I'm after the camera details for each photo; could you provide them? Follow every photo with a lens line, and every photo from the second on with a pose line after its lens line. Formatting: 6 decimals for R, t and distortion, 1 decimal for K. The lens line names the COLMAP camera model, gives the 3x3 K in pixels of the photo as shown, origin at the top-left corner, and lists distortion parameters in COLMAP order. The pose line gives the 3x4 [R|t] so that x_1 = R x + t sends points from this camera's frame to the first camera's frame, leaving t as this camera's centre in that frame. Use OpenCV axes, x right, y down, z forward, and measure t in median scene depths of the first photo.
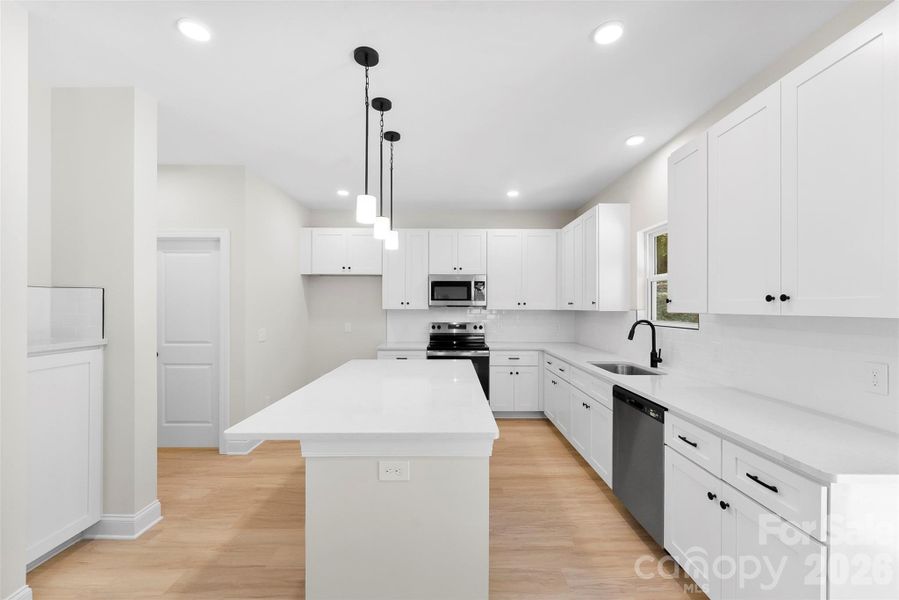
lens RADIAL K [[361.2, 0, 451.6], [0, 361.2, 304.2], [0, 0, 1]] dist [-0.000374, -0.000100]
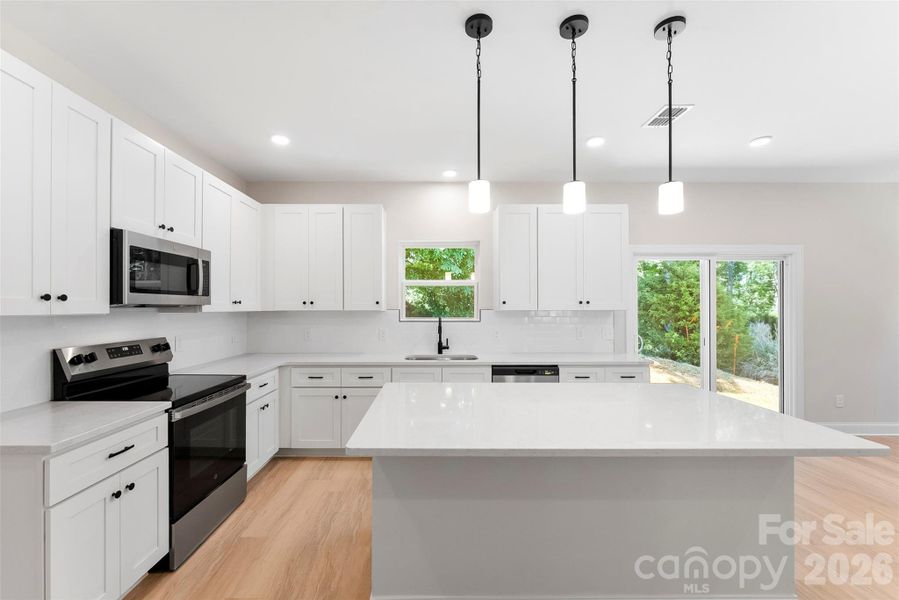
lens RADIAL K [[371.0, 0, 431.8], [0, 371.0, 305.3], [0, 0, 1]] dist [-0.001239, -0.000057]
pose [[0.011561, 0.001483, 0.999932, -0.505082], [-0.005151, 0.999986, -0.001423, 0.003174], [-0.999920, -0.005134, 0.011569, 0.685556]]
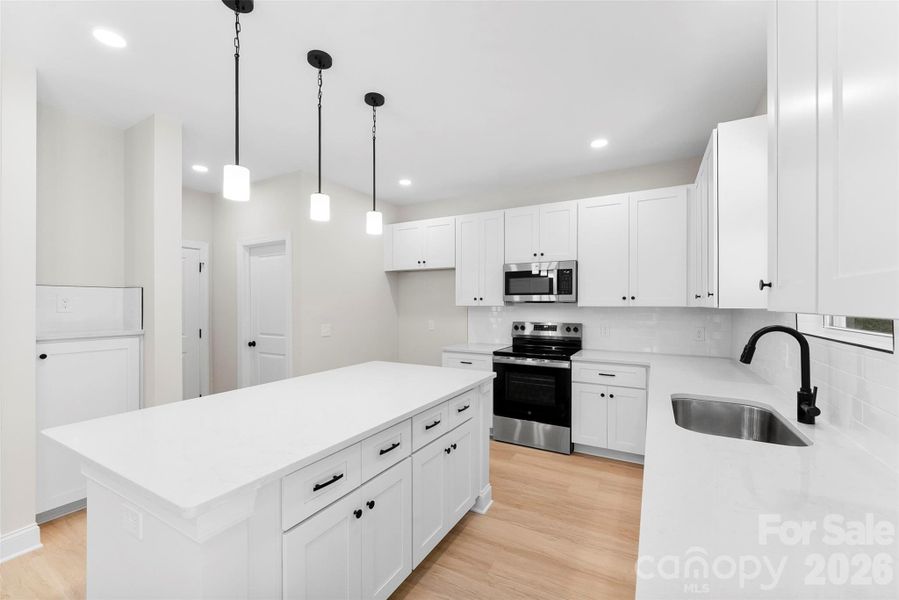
lens RADIAL K [[365.1, 0, 449.5], [0, 365.1, 300.0], [0, 0, 1]] dist [-0.000292, -0.000005]
pose [[0.868510, -0.008610, -0.495597, 0.261314], [0.006042, 0.999959, -0.006782, 0.005896], [0.495635, 0.002896, 0.868526, 0.220396]]
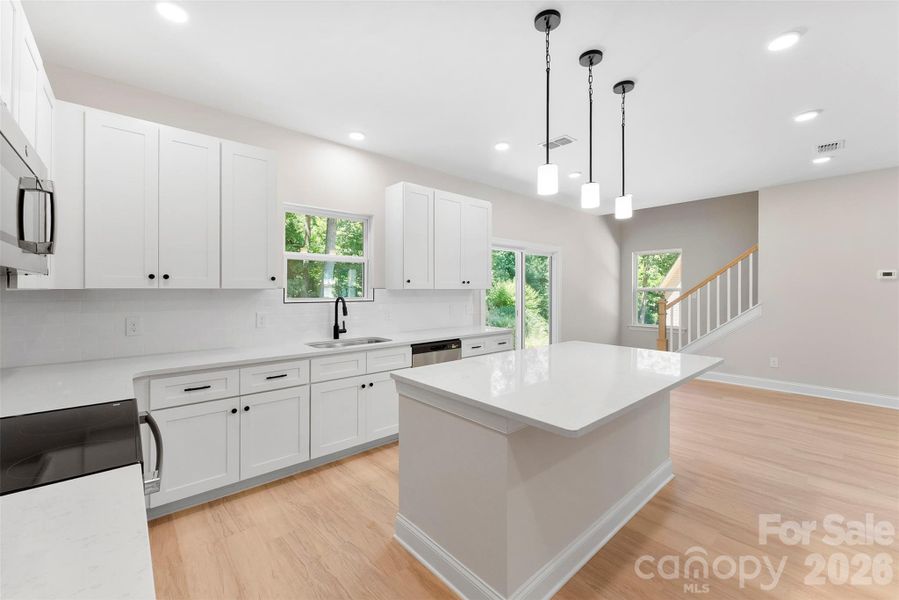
lens RADIAL K [[367.8, 0, 448.7], [0, 367.8, 291.1], [0, 0, 1]] dist [-0.000223, -0.000037]
pose [[-0.656941, -0.007093, 0.753908, -0.351418], [-0.007463, 0.999968, 0.002905, 0.014191], [-0.753905, -0.003718, -0.656973, 1.001637]]
